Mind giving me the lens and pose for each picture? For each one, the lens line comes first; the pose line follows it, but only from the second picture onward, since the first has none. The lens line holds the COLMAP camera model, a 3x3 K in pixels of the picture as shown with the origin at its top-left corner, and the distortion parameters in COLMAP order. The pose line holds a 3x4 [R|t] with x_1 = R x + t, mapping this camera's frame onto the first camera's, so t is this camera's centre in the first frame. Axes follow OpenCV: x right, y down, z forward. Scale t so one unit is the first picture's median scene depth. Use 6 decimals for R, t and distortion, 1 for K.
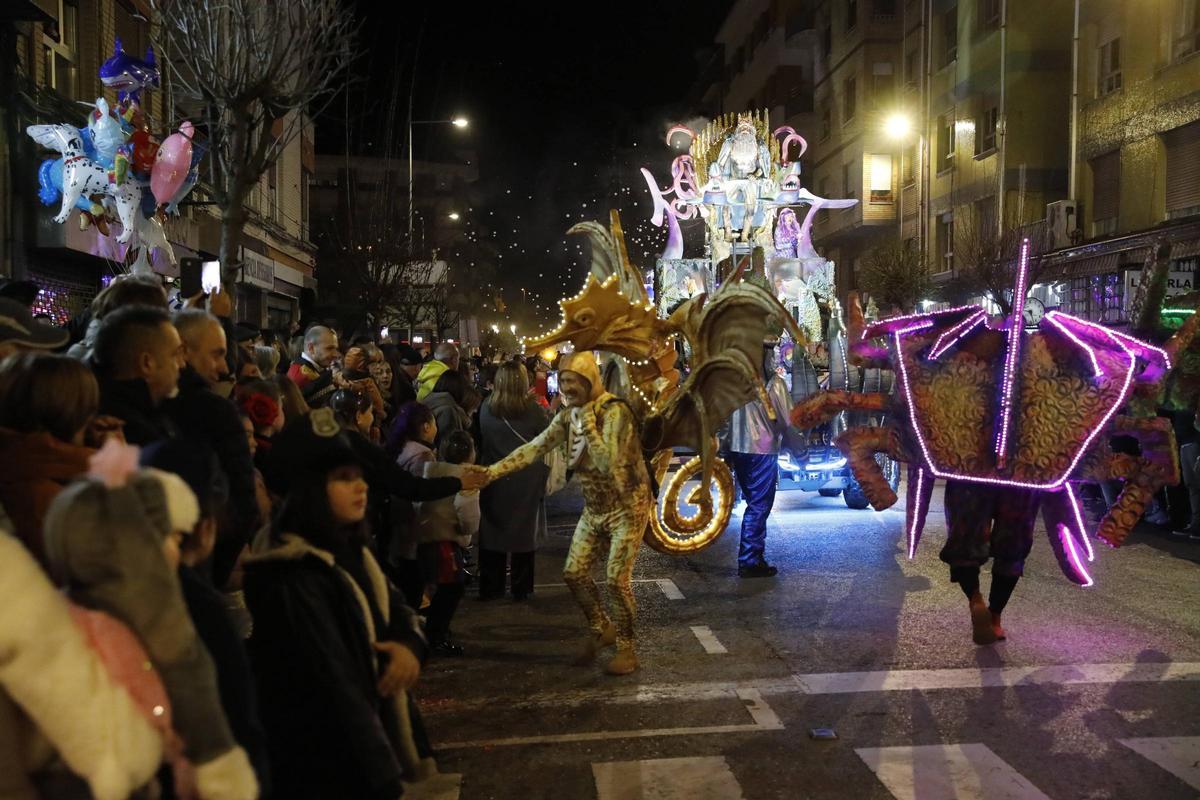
lens RADIAL K [[1551.9, 0, 600.0], [0, 1551.9, 400.0], [0, 0, 1]] dist [0.092209, 0.105411]
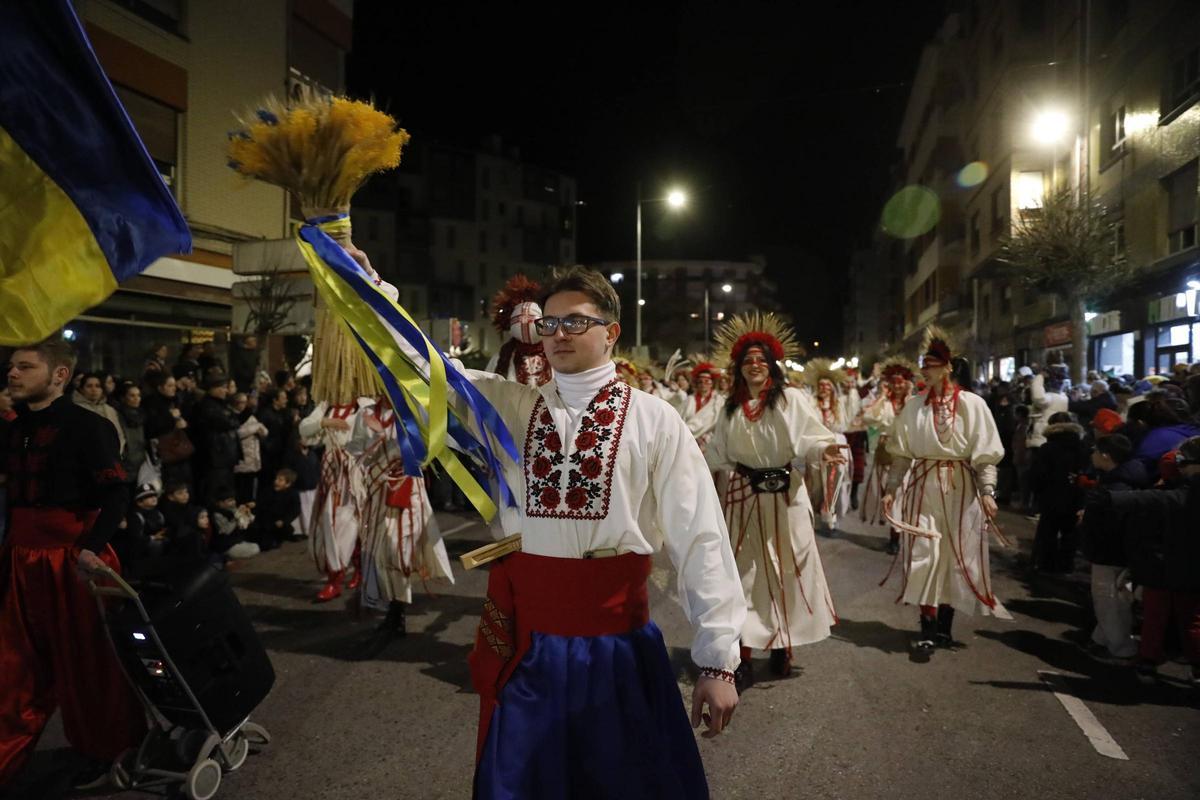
lens RADIAL K [[807.5, 0, 594.3], [0, 807.5, 403.9], [0, 0, 1]] dist [-0.107402, 0.084142]
pose [[0.946296, 0.003682, -0.323280, 0.082009], [-0.003390, 0.999993, 0.001466, -0.010410], [0.323283, -0.000291, 0.946302, 0.455117]]
